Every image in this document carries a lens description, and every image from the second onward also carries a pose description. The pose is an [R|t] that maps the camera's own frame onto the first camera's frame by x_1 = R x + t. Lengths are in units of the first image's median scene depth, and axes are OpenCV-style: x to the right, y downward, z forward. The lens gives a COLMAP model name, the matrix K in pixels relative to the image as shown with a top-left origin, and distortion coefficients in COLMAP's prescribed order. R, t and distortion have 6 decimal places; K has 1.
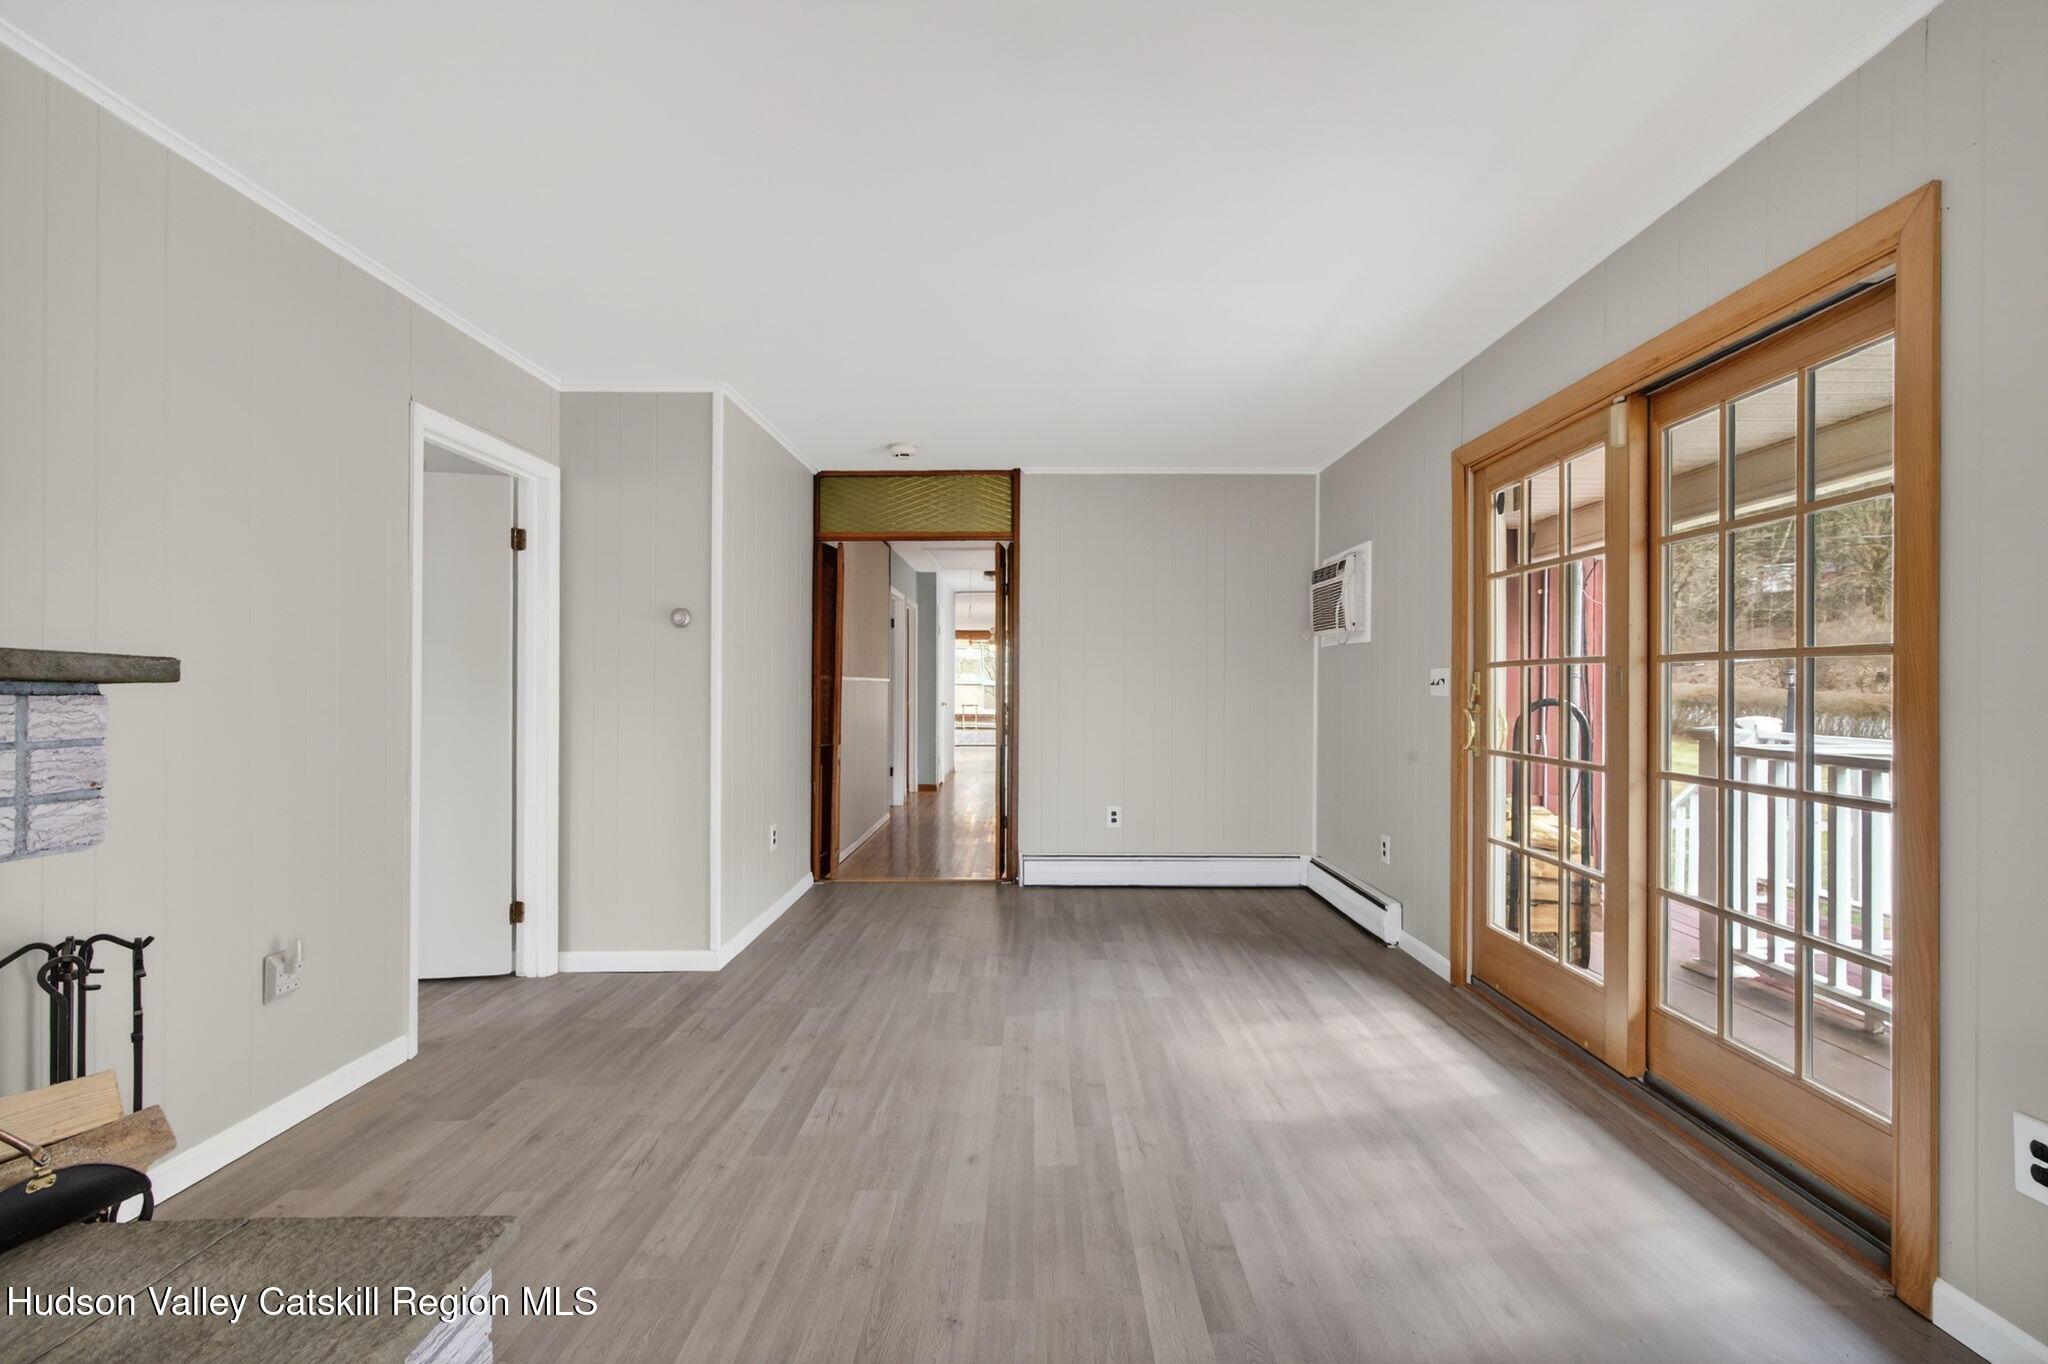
lens RADIAL K [[914.4, 0, 1029.7], [0, 914.4, 680.8], [0, 0, 1]] dist [0.000094, 0.000013]
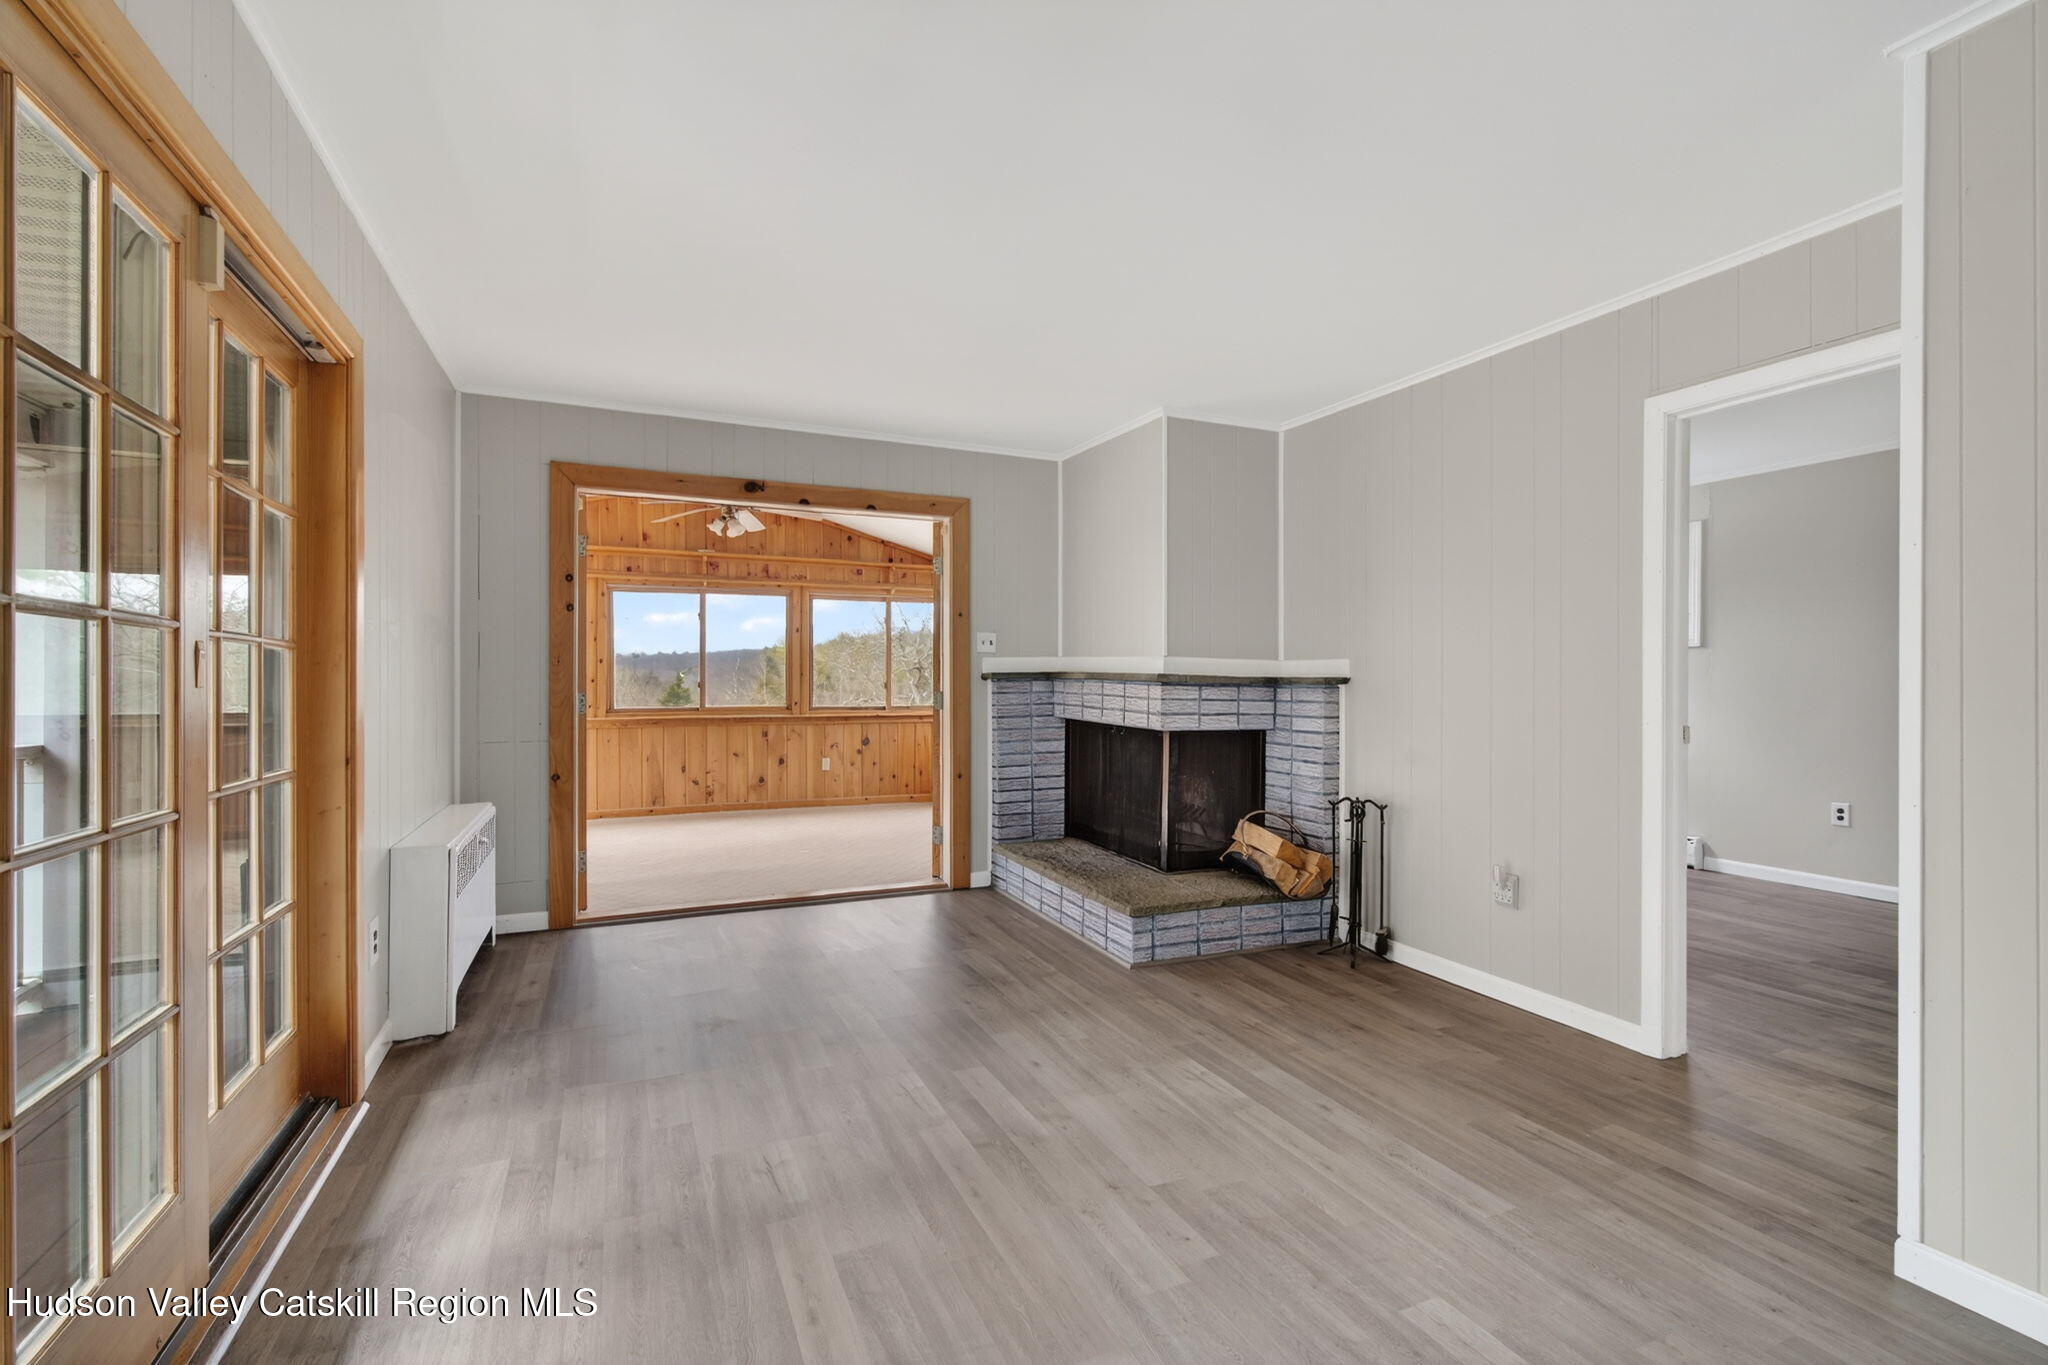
lens RADIAL K [[902.8, 0, 1016.7], [0, 902.8, 681.1], [0, 0, 1]] dist [0.000691, 0.000053]
pose [[-0.910703, -0.006555, -0.413009, 0.288910], [-0.003078, 0.999954, -0.009083, 0.012992], [0.413050, -0.007000, -0.910681, 1.303082]]
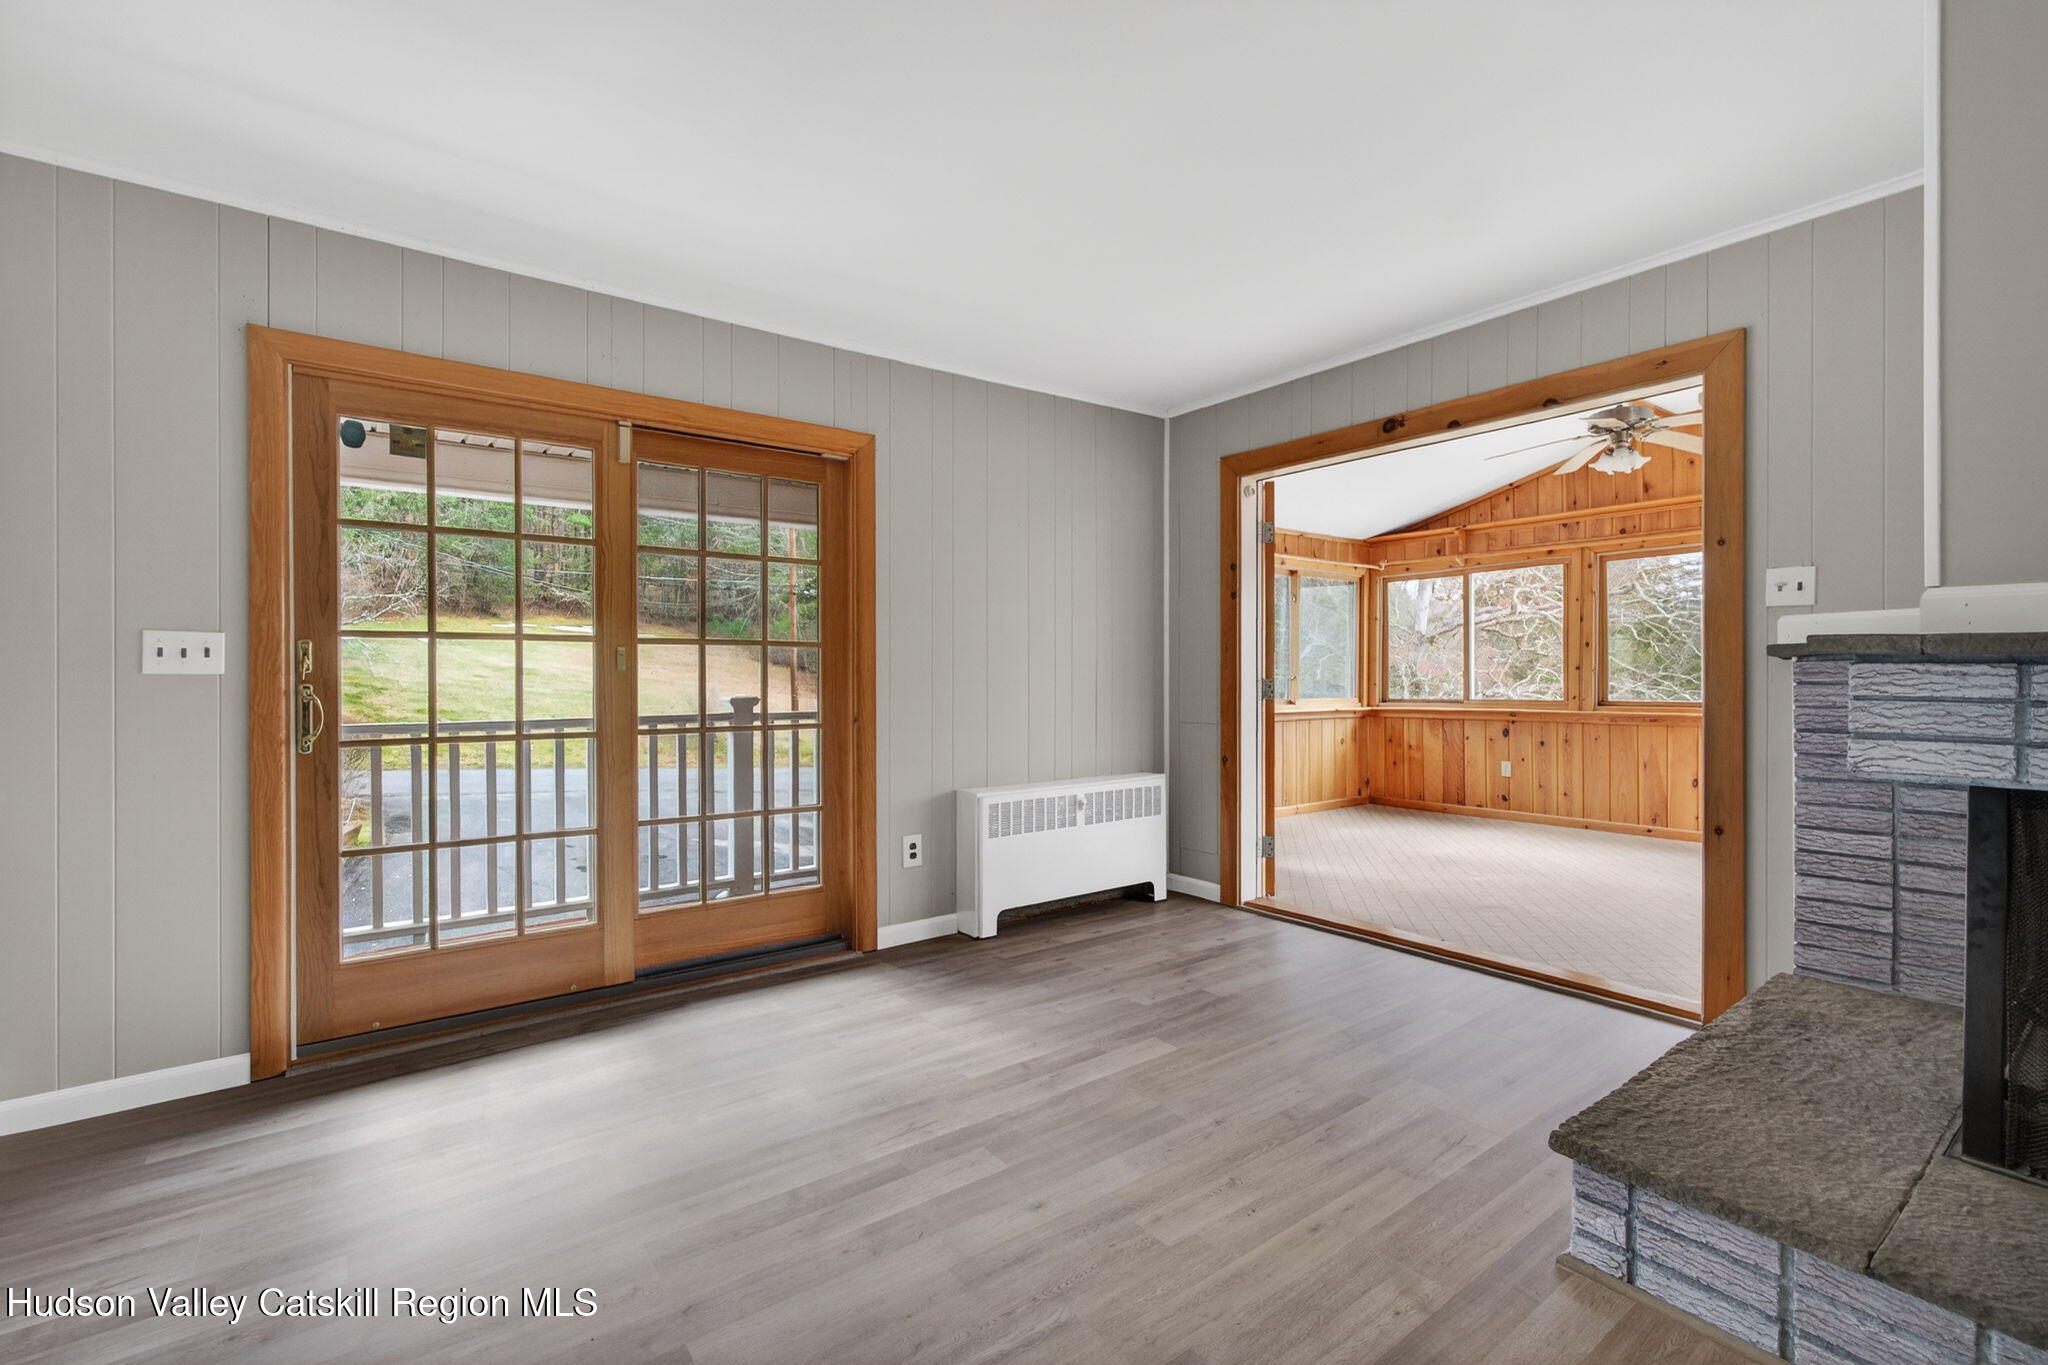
lens RADIAL K [[908.3, 0, 1037.5], [0, 908.3, 676.9], [0, 0, 1]] dist [0.000410, 0.000576]
pose [[-0.612882, -0.005415, 0.790156, -0.455826], [-0.005502, 0.999982, 0.002586, 0.015576], [-0.790156, -0.002763, -0.612900, 0.947409]]
